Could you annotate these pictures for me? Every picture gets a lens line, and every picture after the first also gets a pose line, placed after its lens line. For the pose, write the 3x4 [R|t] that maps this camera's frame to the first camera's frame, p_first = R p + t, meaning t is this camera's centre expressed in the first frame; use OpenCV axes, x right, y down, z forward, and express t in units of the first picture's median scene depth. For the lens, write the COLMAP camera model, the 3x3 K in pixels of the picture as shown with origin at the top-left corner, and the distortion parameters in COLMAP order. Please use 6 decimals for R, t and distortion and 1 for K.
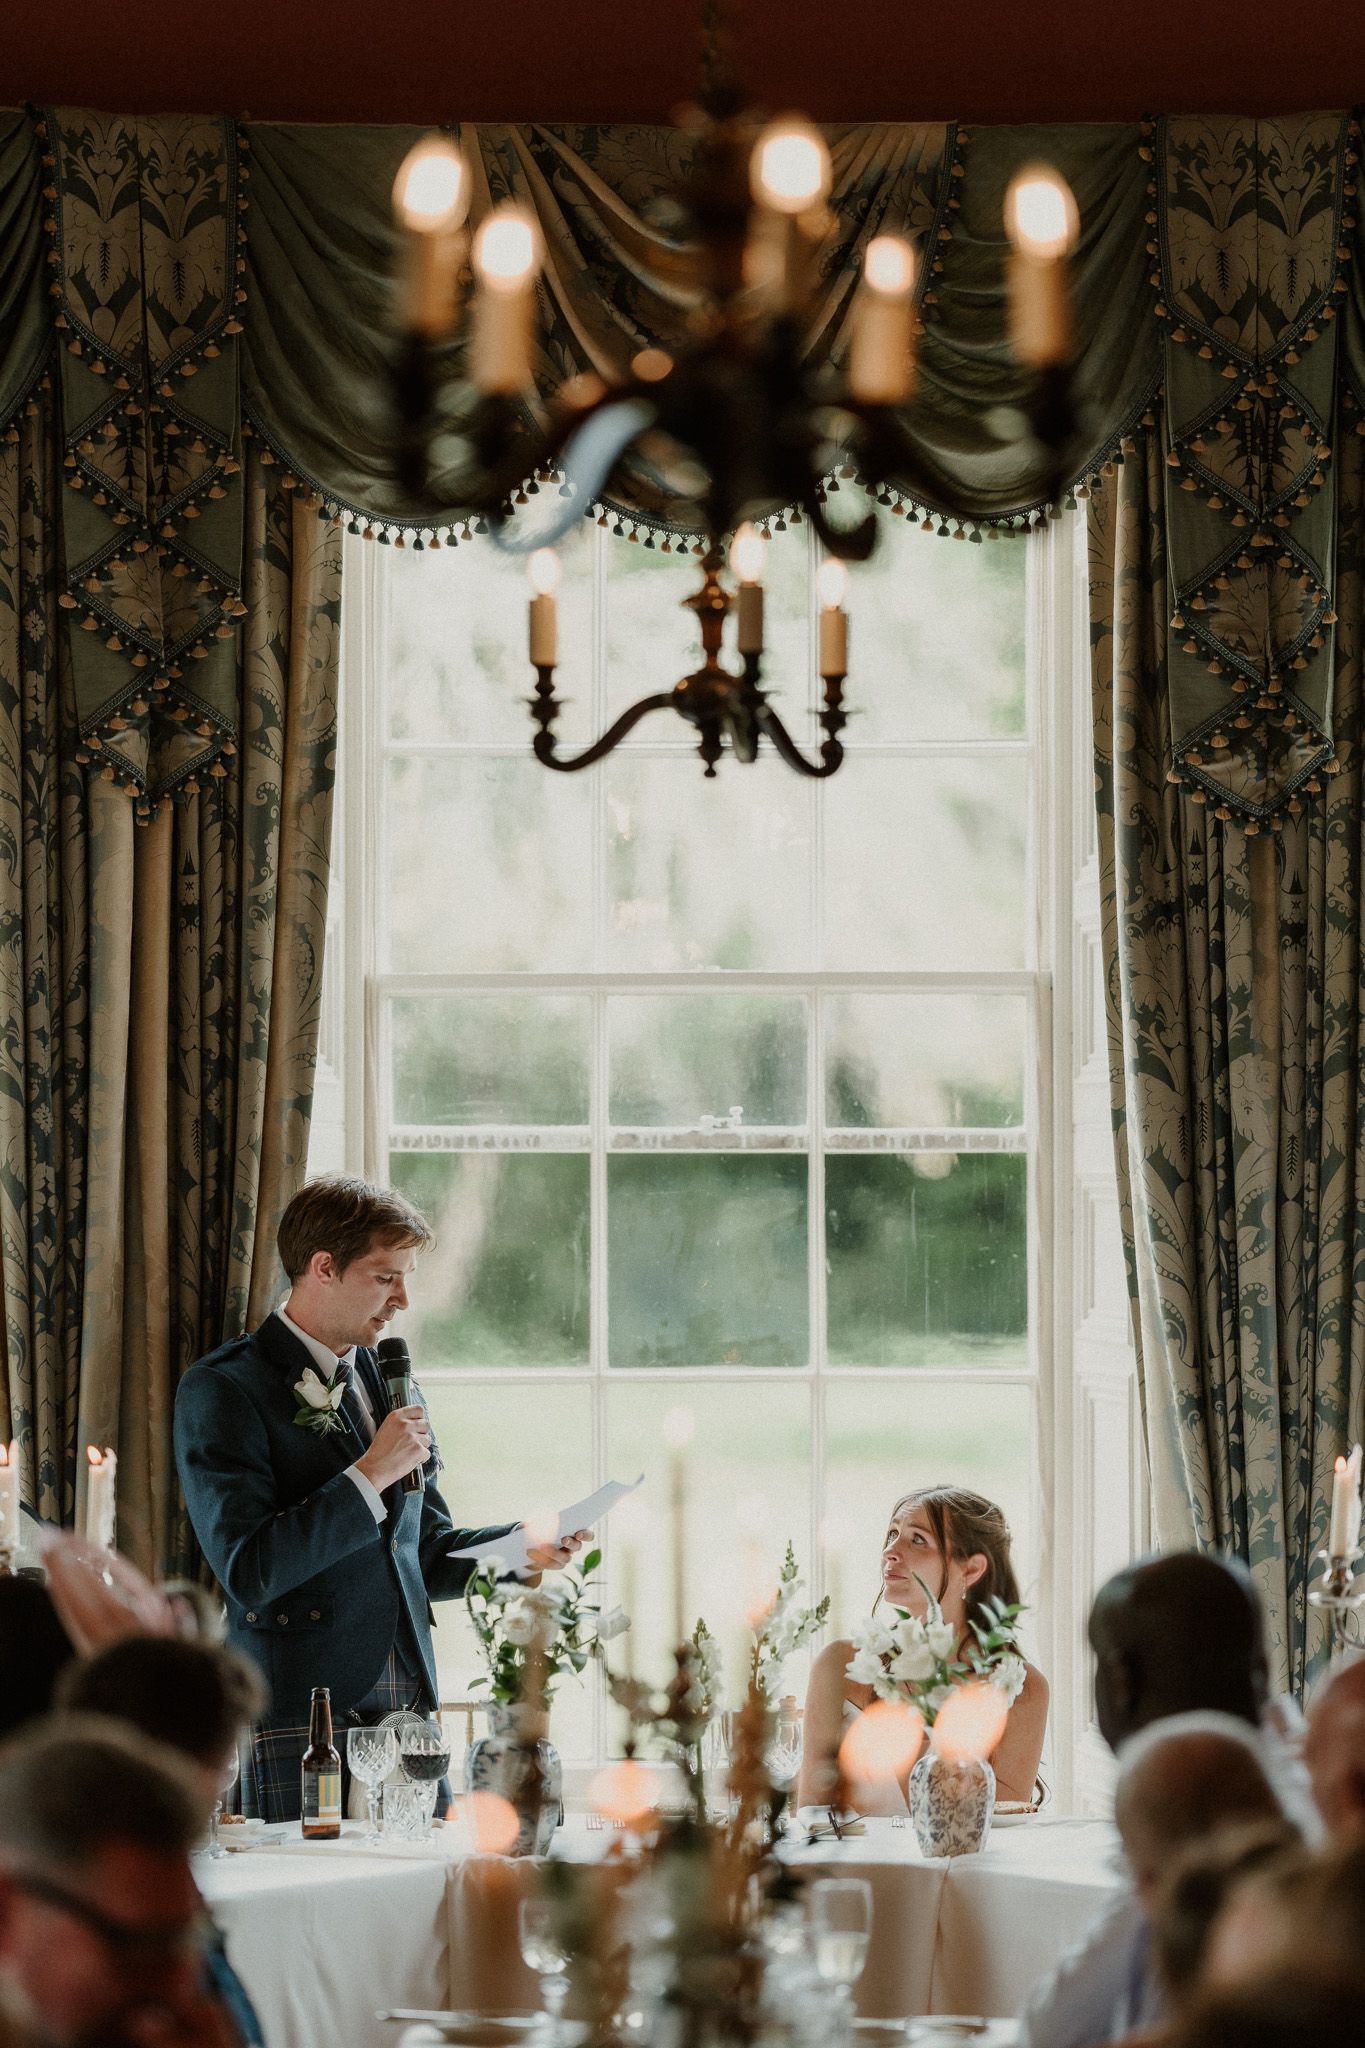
lens RADIAL K [[7818.9, 0, 682.5], [0, 7818.9, 1024.0], [0, 0, 1]] dist [0.134375, -1.785049]
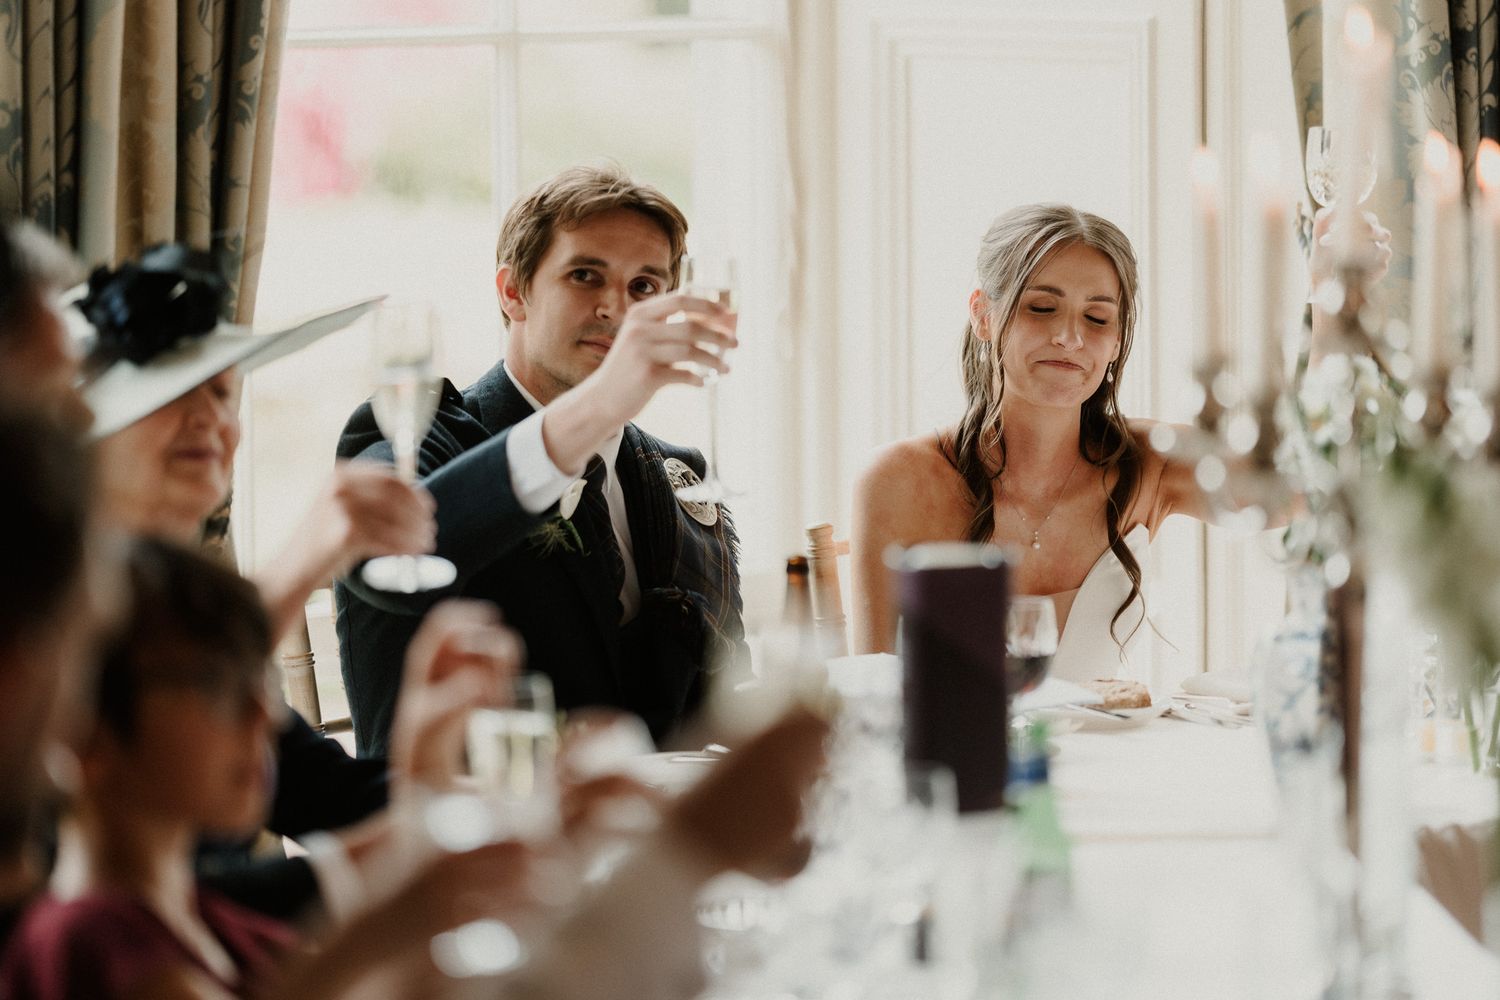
lens RADIAL K [[6040.2, 0, 750.0], [0, 6040.2, 500.0], [0, 0, 1]] dist [0.074796, 0.032629]
pose [[0.809550, -0.065616, 0.583373, -0.303401], [-0.003185, 0.993228, 0.116135, 0.025744], [-0.587042, -0.095875, 0.803859, 0.600380]]
